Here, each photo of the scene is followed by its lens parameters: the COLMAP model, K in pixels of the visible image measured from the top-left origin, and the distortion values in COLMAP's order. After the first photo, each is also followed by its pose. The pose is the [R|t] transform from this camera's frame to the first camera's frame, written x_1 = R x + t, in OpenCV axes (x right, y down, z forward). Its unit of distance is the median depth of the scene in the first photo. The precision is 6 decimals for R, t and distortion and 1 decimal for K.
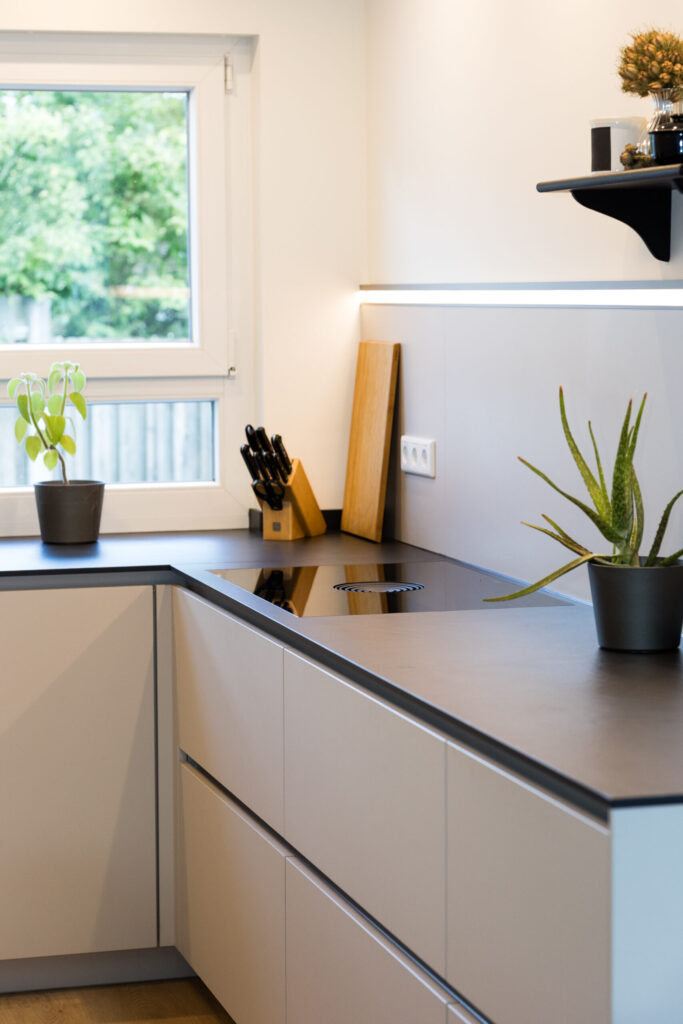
lens RADIAL K [[2436.8, 0, 342.1], [0, 2436.8, 413.4], [0, 0, 1]] dist [-0.058058, 0.569464]
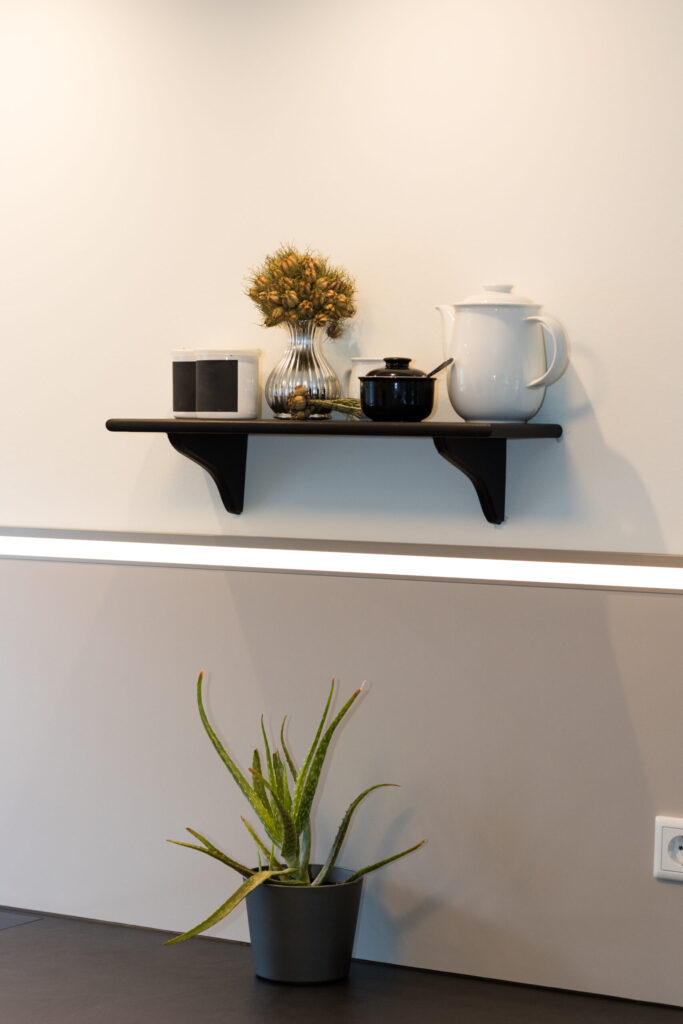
lens RADIAL K [[2508.1, 0, 341.5], [0, 2508.1, 512.0], [0, 0, 1]] dist [0.018492, 0.190376]
pose [[0.719899, -0.014257, 0.693933, -0.340840], [0.017188, 0.999849, 0.002711, -0.048806], [-0.693866, 0.009976, 0.720035, 0.255699]]
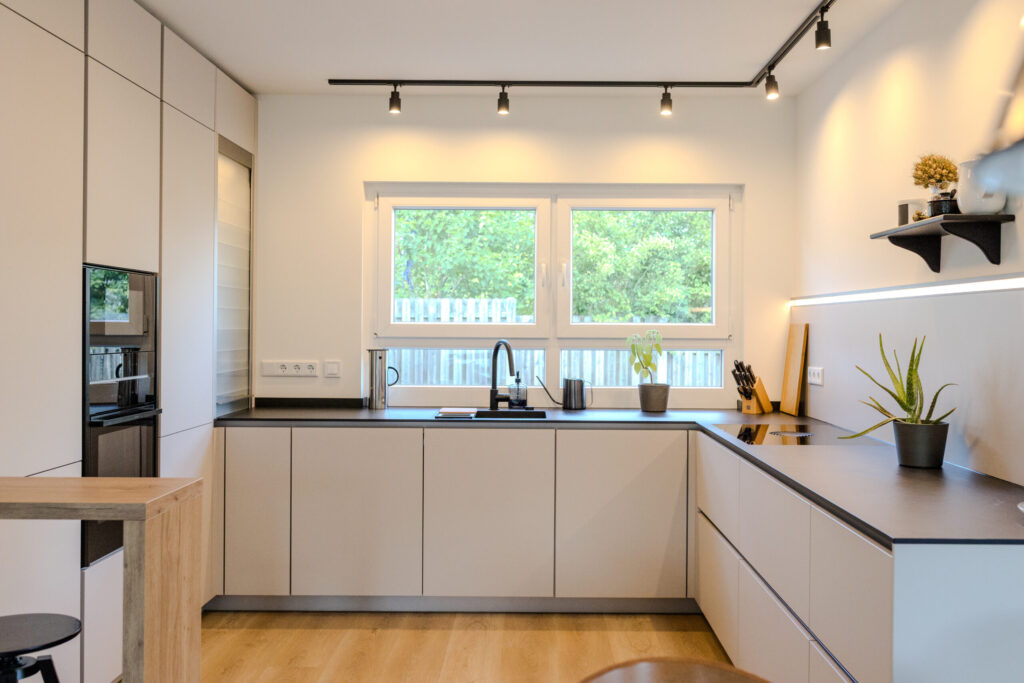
lens RADIAL K [[976.5, 0, 535.1], [0, 976.5, 336.1], [0, 0, 1]] dist [-0.001884, 0.000195]
pose [[0.962955, 0.015406, -0.269223, 0.023763], [-0.026517, 0.998938, -0.037681, 0.021194], [0.268357, 0.043424, 0.962340, 0.110108]]
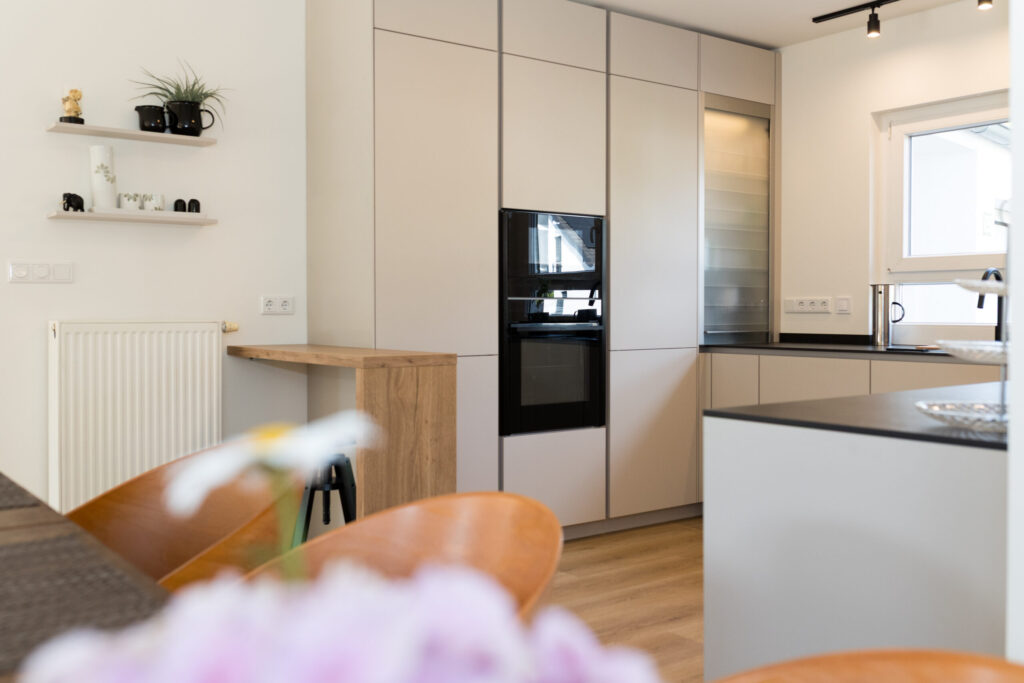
lens RADIAL K [[980.5, 0, 511.3], [0, 980.5, 331.4], [0, 0, 1]] dist [0.008920, 0.014384]
pose [[0.366337, 0.026518, -0.930104, 0.343108], [-0.045558, 0.998906, 0.010536, 0.051790], [0.929366, 0.038514, 0.367145, 0.313808]]
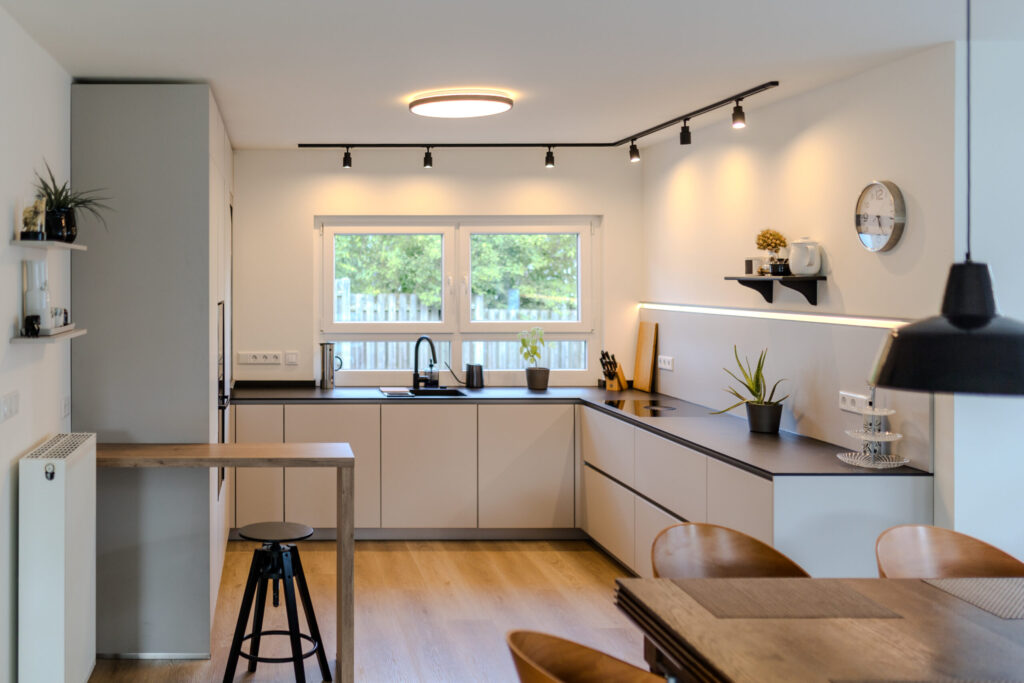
lens RADIAL K [[1034.2, 0, 268.5], [0, 1034.2, 278.4], [0, 0, 1]] dist [-0.001339, -0.000441]
pose [[0.963617, 0.005869, -0.267221, -0.093635], [-0.018681, 0.998793, -0.045427, -0.017707], [0.266632, 0.048766, 0.962564, -0.299700]]
